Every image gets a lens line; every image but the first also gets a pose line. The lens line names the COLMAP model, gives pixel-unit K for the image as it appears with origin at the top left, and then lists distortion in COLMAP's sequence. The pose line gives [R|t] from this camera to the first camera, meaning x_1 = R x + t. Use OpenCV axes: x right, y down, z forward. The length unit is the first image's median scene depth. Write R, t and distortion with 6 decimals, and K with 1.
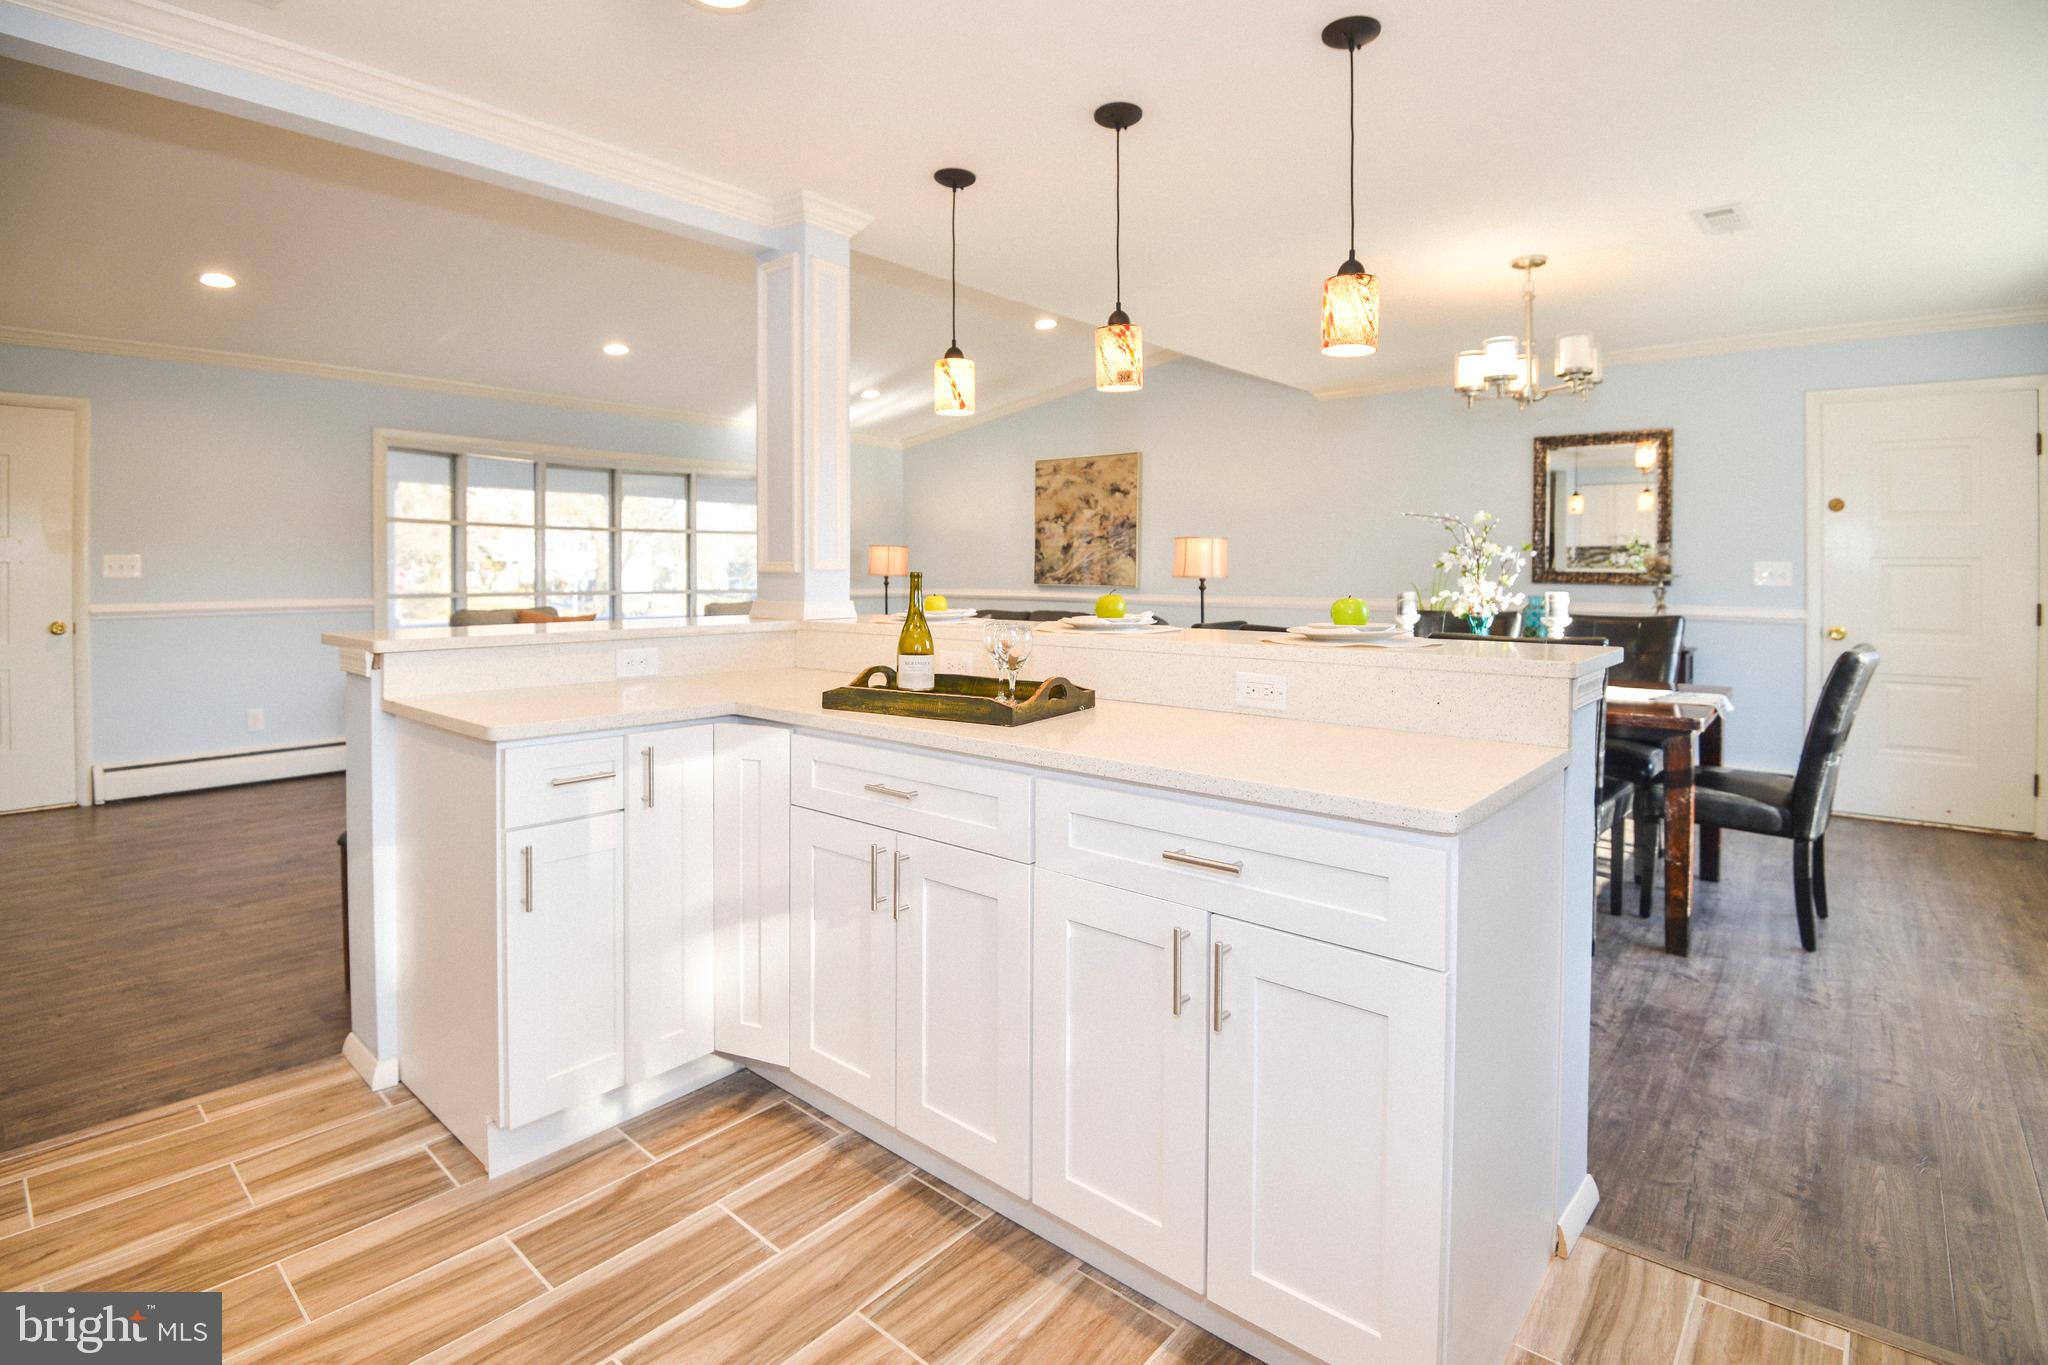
lens RADIAL K [[983.6, 0, 1024.9], [0, 983.6, 614.6], [0, 0, 1]] dist [-0.017549, -0.012044]
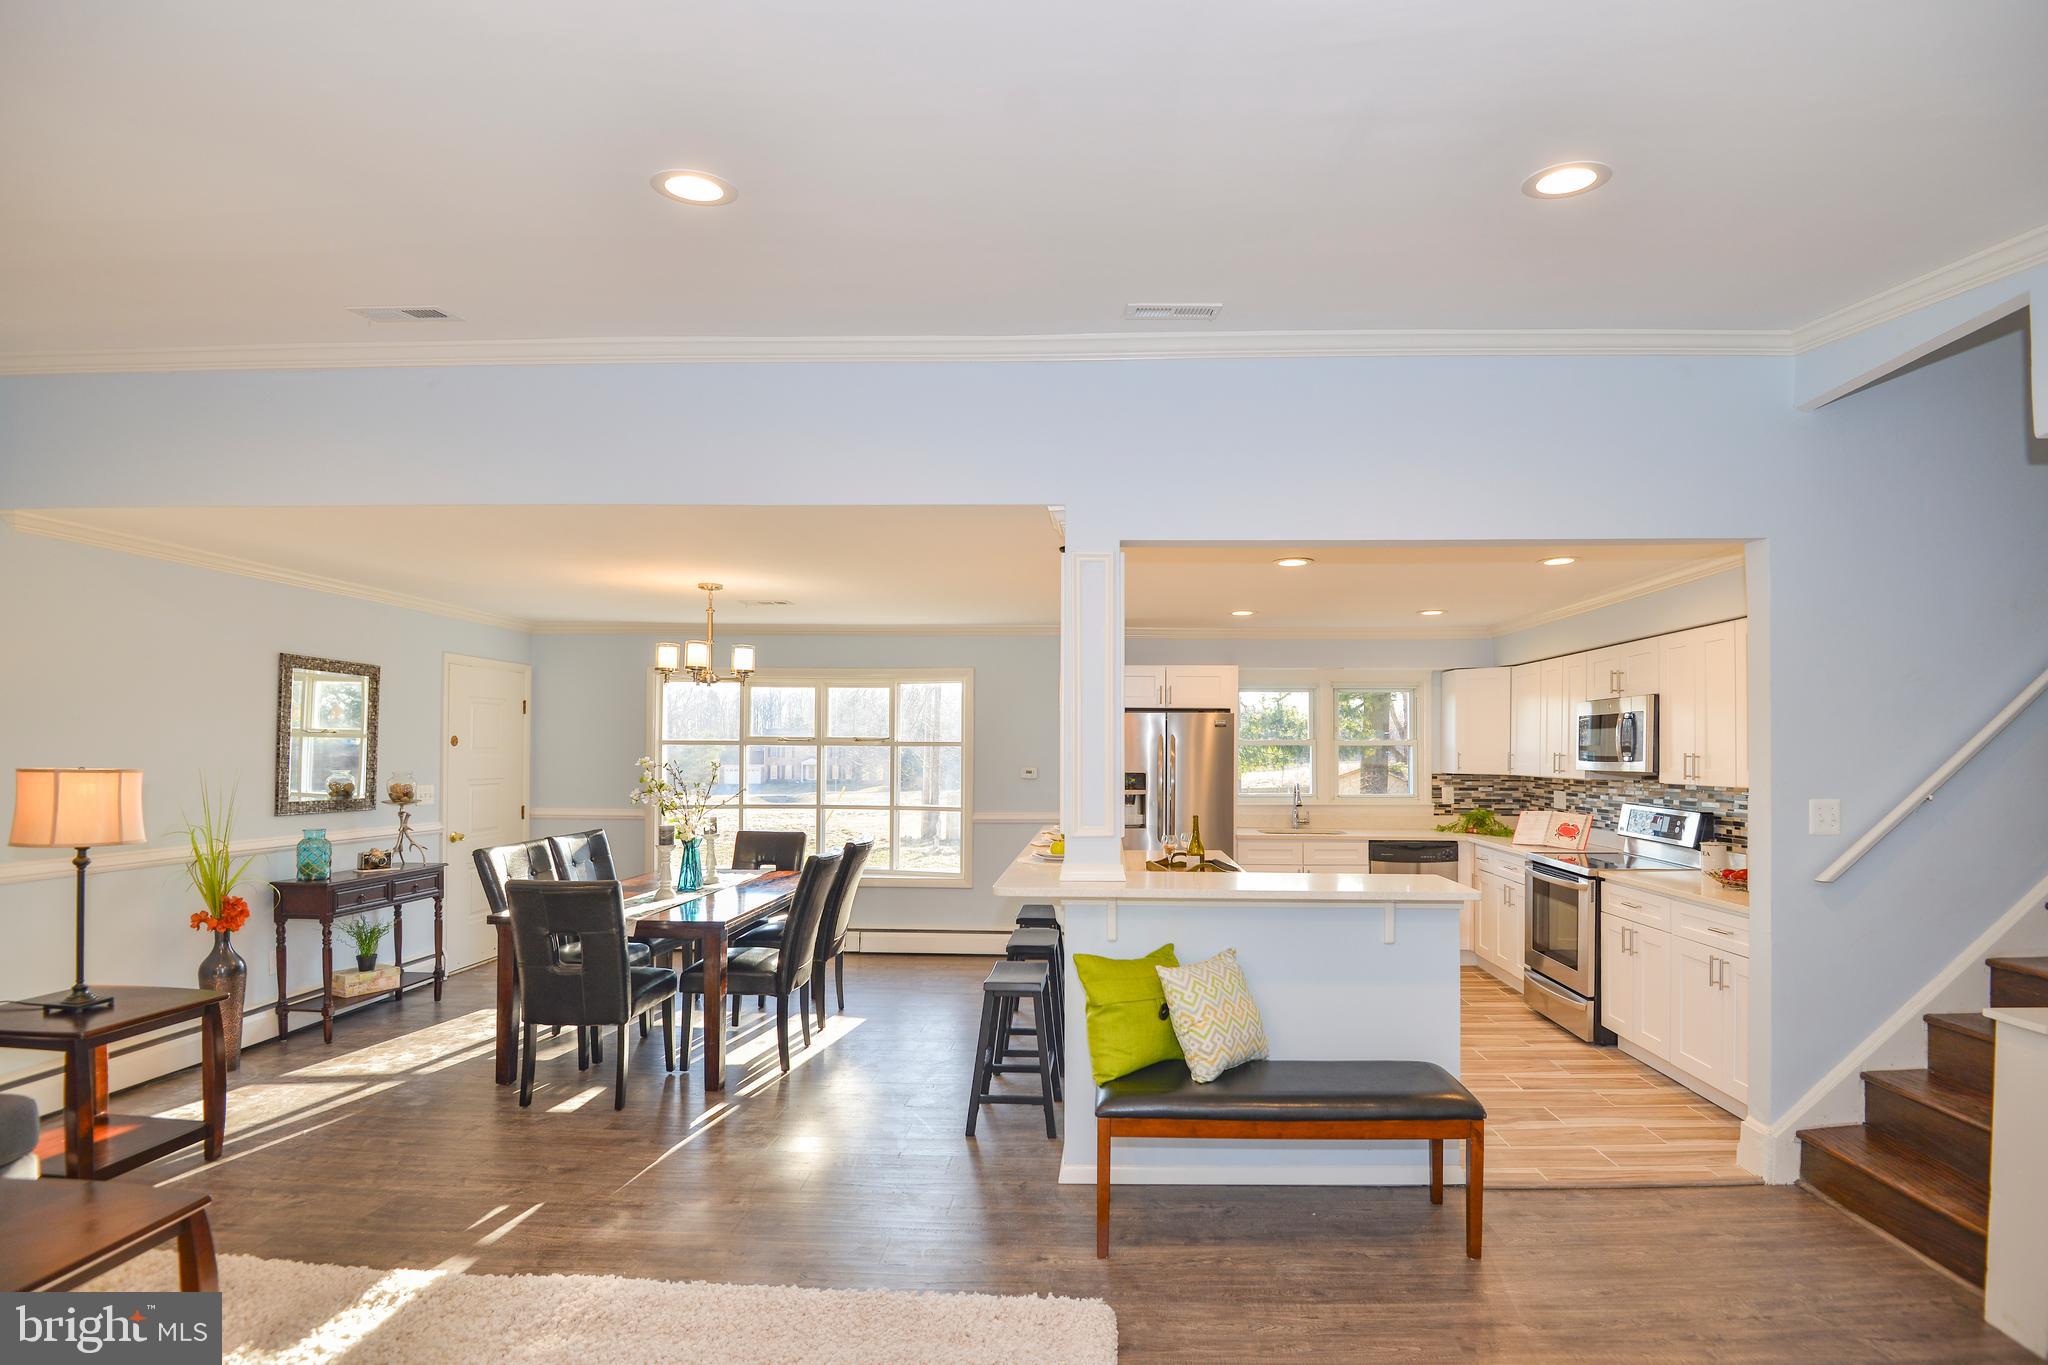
lens RADIAL K [[983.6, 0, 1087.5], [0, 983.6, 727.3], [0, 0, 1]] dist [-0.017549, -0.012044]
pose [[-0.648403, 0.003934, 0.761287, -0.574755], [0.014310, 0.999873, 0.007021, -0.097255], [-0.761163, 0.015446, -0.648377, 0.904862]]
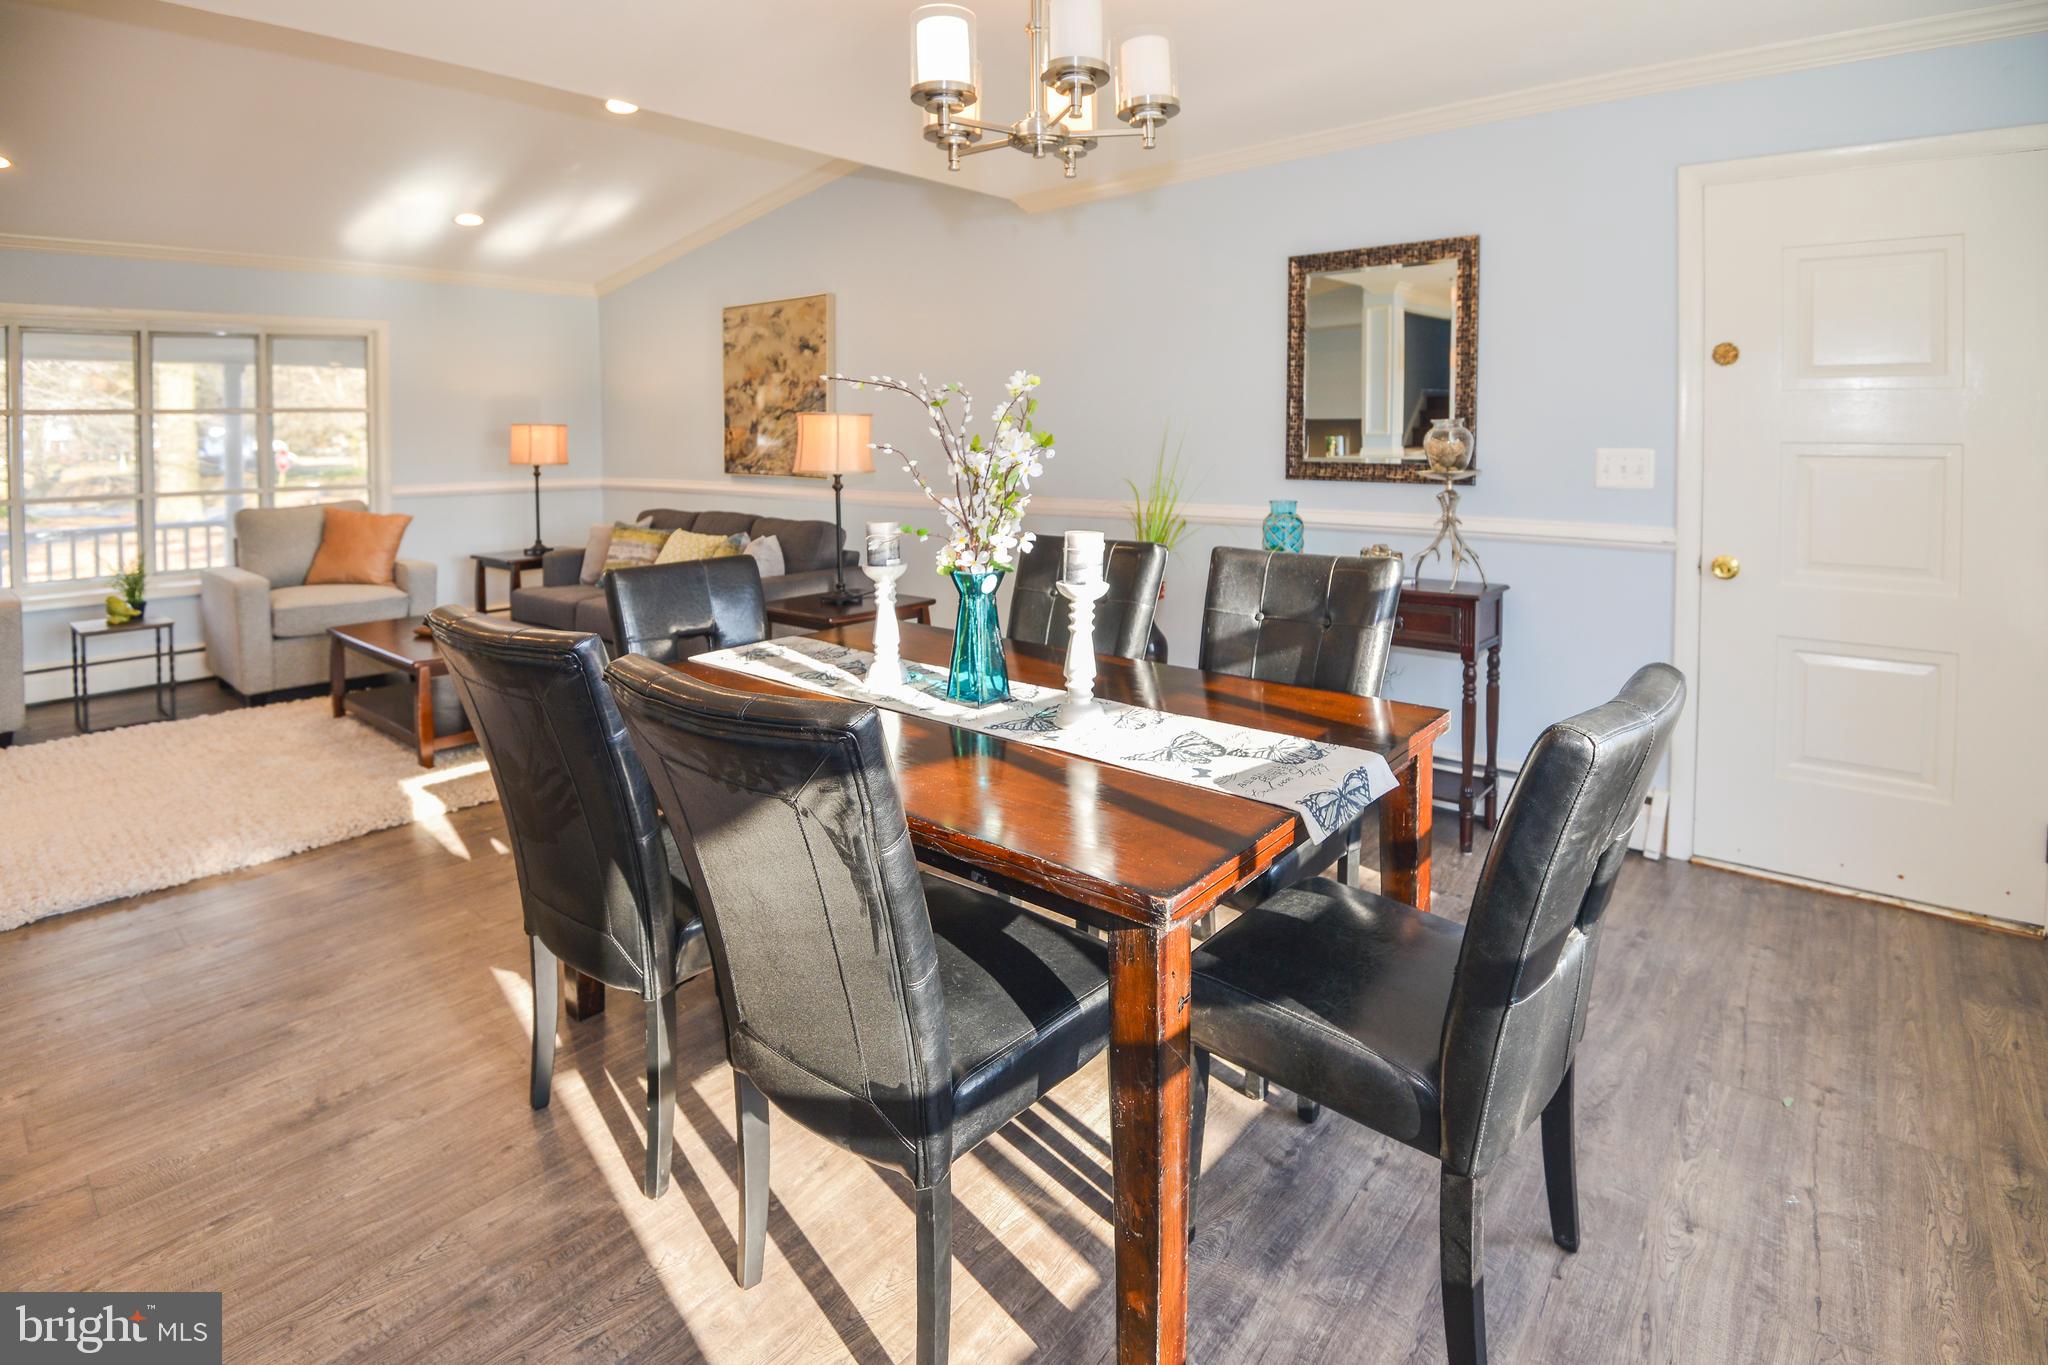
lens RADIAL K [[1033.1, 0, 1023.8], [0, 1033.1, 490.0], [0, 0, 1]] dist [-0.019332, -0.004321]
pose [[0.999903, -0.010349, 0.009351, 0.298444], [0.010280, 0.999920, 0.007388, -0.028391], [-0.009427, -0.007291, 0.999929, 0.275263]]
